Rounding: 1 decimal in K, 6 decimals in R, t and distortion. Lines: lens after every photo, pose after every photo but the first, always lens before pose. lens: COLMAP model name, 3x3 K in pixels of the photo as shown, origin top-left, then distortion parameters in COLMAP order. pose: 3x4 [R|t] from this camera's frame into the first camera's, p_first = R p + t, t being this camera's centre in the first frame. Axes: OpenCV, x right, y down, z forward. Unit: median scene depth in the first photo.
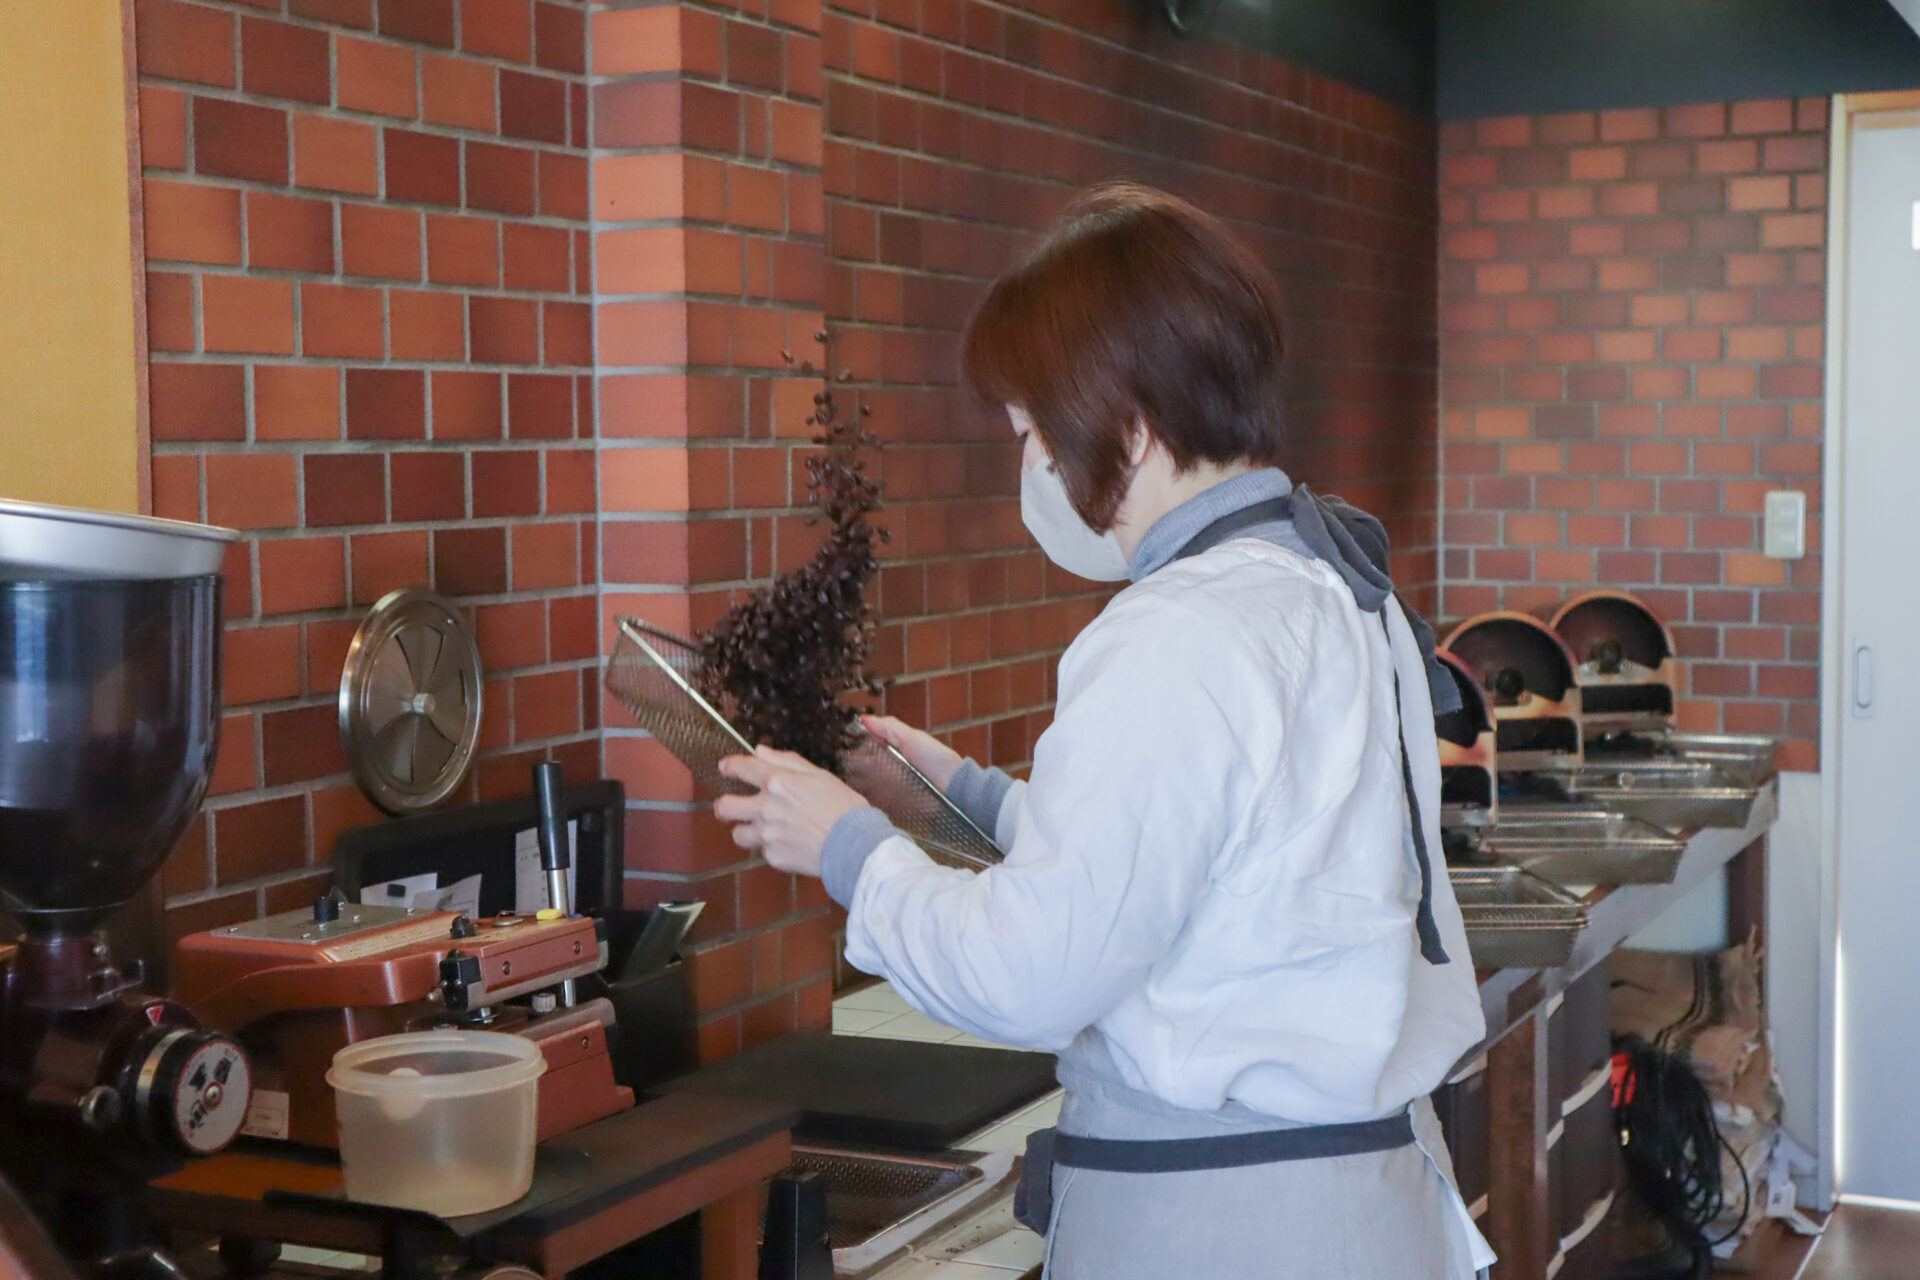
lens RADIAL K [[2700.4, 0, 960.0], [0, 2700.4, 640.0], [0, 0, 1]] dist [0.019972, -0.000226]
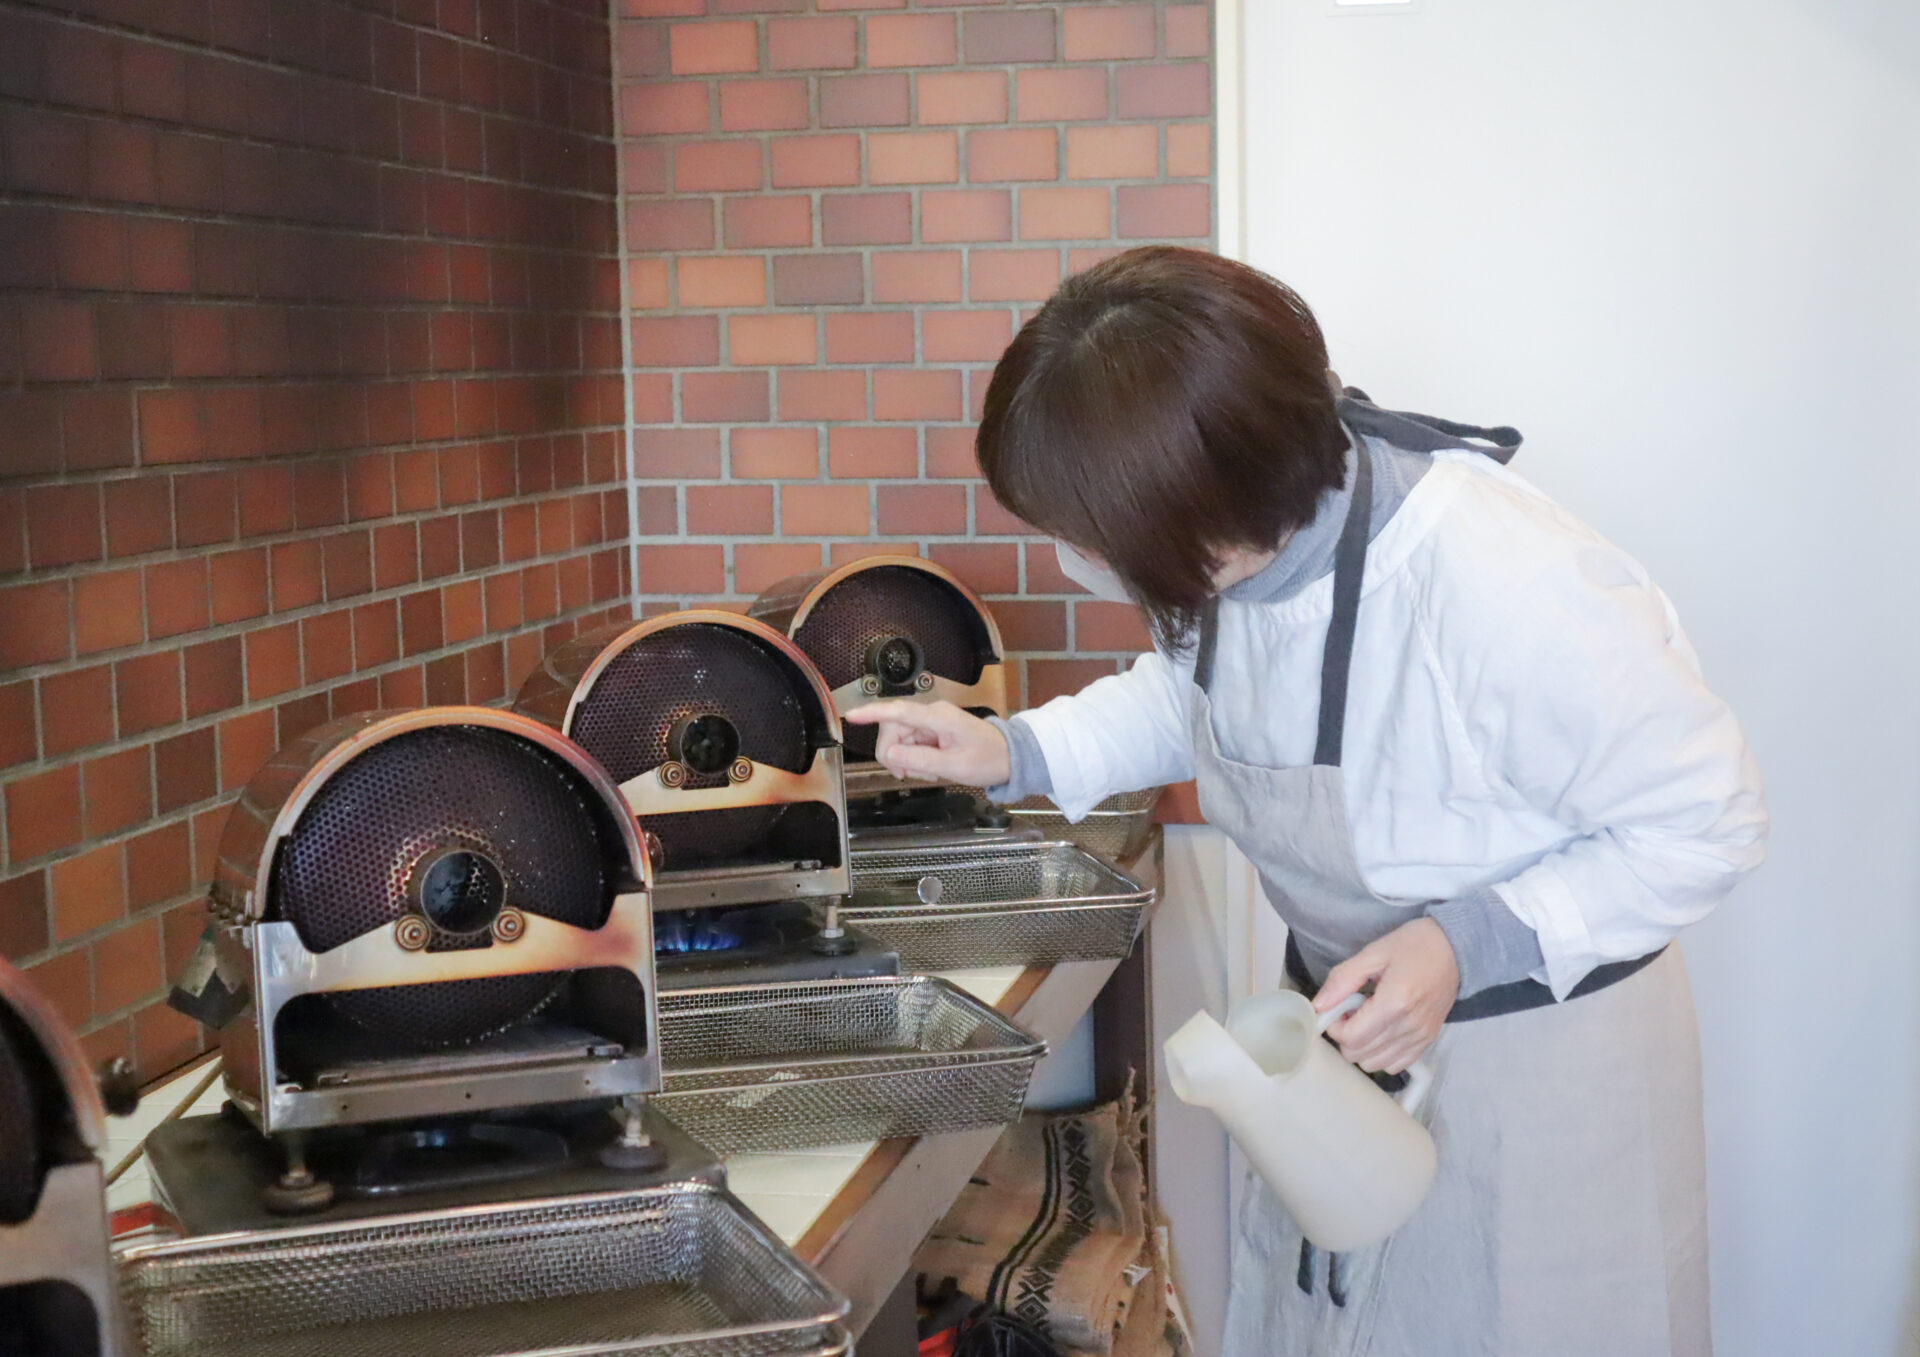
lens RADIAL K [[2875.2, 0, 960.0], [0, 2875.2, 678.5], [0, 0, 1]] dist [0.032700, 0.026811]
pose [[0.968776, -0.039846, 0.244714, 0.091410], [0.030310, 0.998632, 0.042609, -0.016391], [-0.246077, -0.033862, 0.968659, 0.355500]]
